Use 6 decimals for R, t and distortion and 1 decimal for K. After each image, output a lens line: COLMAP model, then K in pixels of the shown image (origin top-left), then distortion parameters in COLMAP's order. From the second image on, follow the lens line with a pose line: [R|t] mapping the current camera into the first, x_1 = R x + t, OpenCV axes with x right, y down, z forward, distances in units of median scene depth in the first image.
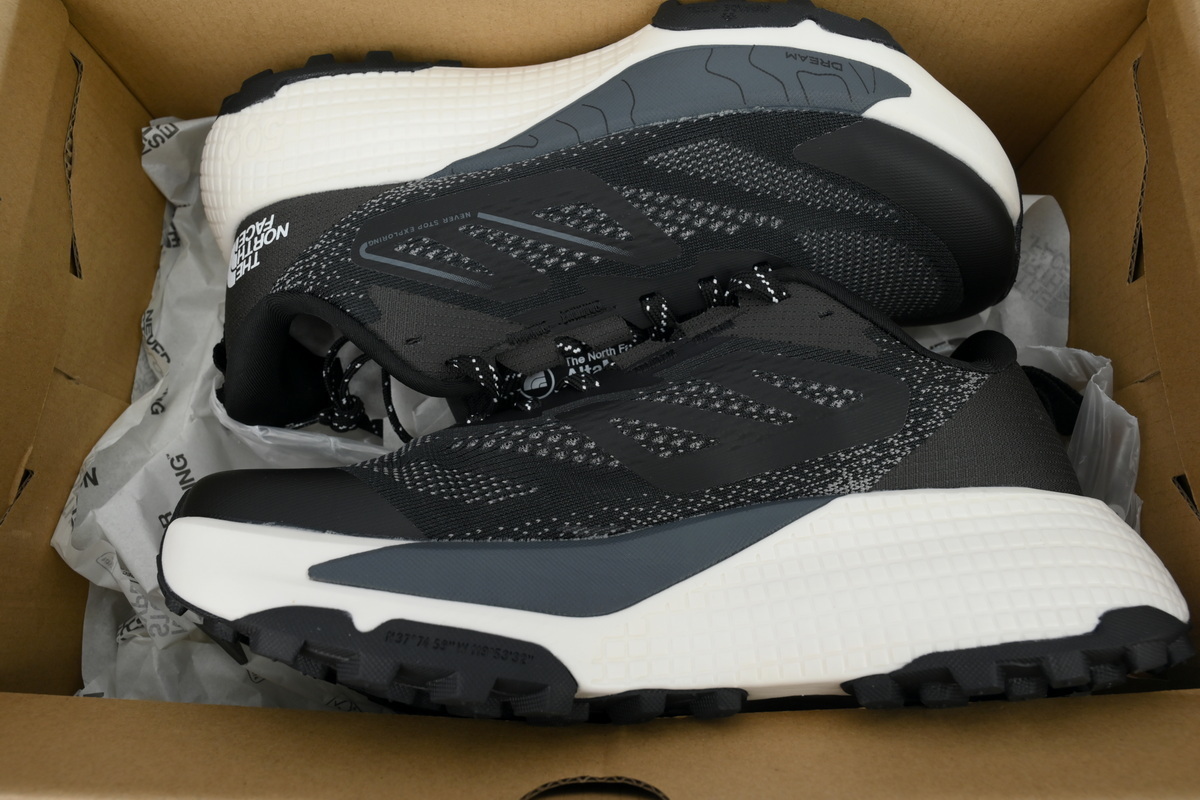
lens RADIAL K [[803.6, 0, 600.0], [0, 803.6, 400.0], [0, 0, 1]] dist [-0.011145, -0.001742]
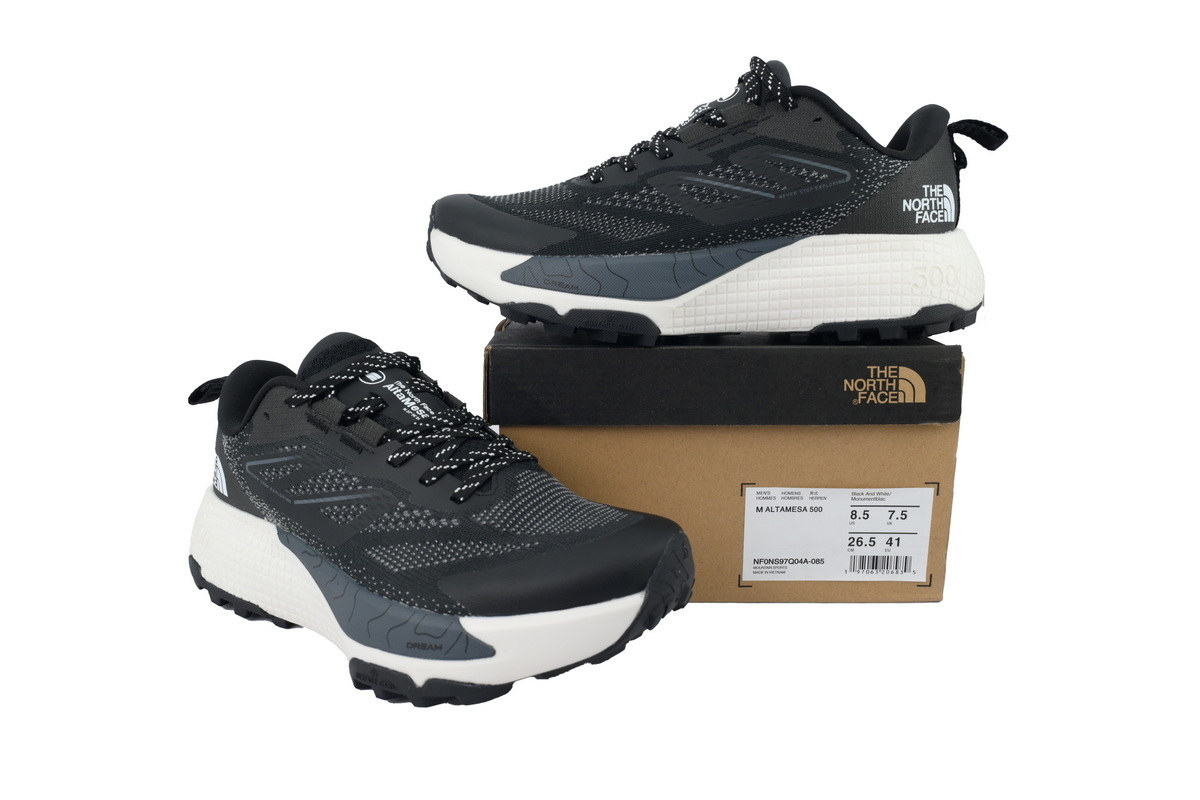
lens RADIAL K [[897.5, 0, 600.0], [0, 897.5, 400.0], [0, 0, 1]] dist [-0.004217, -0.000258]
pose [[-0.990465, -0.026824, 0.135128, -0.060407], [0.056501, -0.973668, 0.220859, -1.033660], [0.125646, 0.226388, 0.965899, -0.672236]]
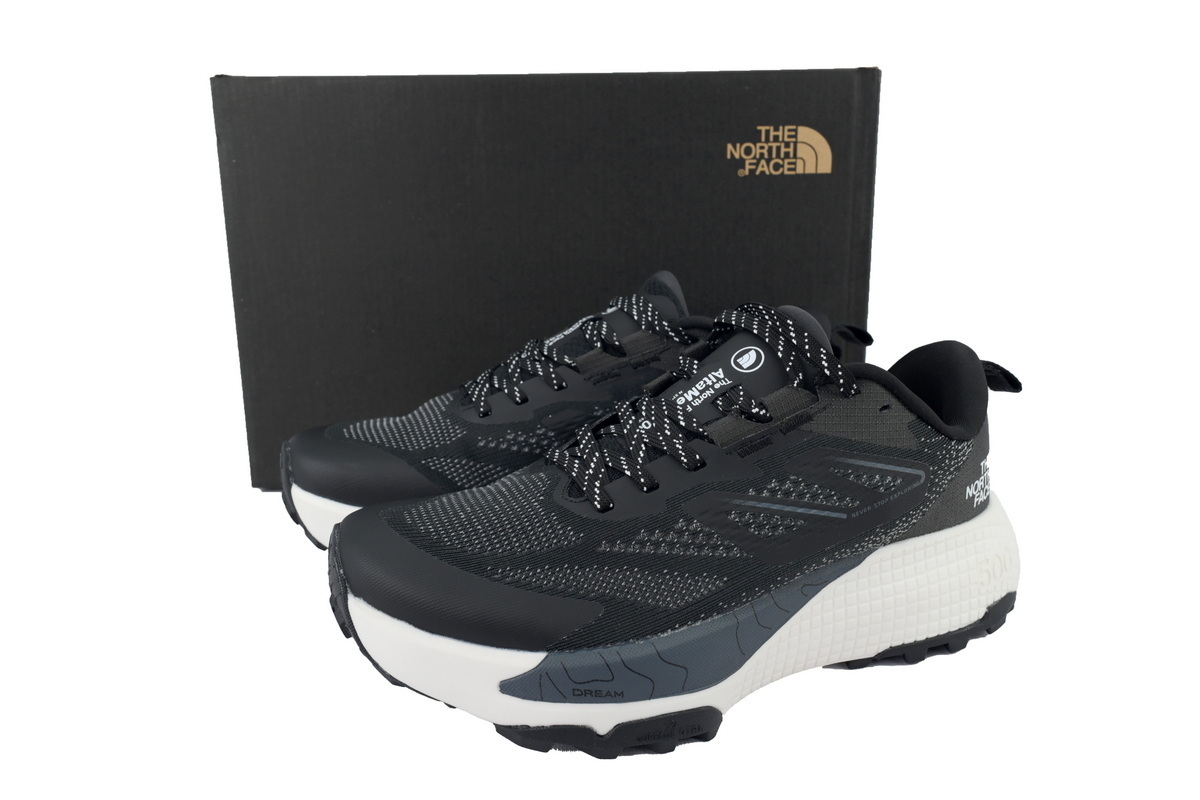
lens RADIAL K [[897.5, 0, 600.0], [0, 897.5, 400.0], [0, 0, 1]] dist [-0.004217, -0.000258]
pose [[-0.958596, 0.091314, -0.269731, 0.557410], [-0.117010, -0.989843, 0.080744, -0.121211], [-0.259618, 0.108962, 0.959545, -0.231475]]
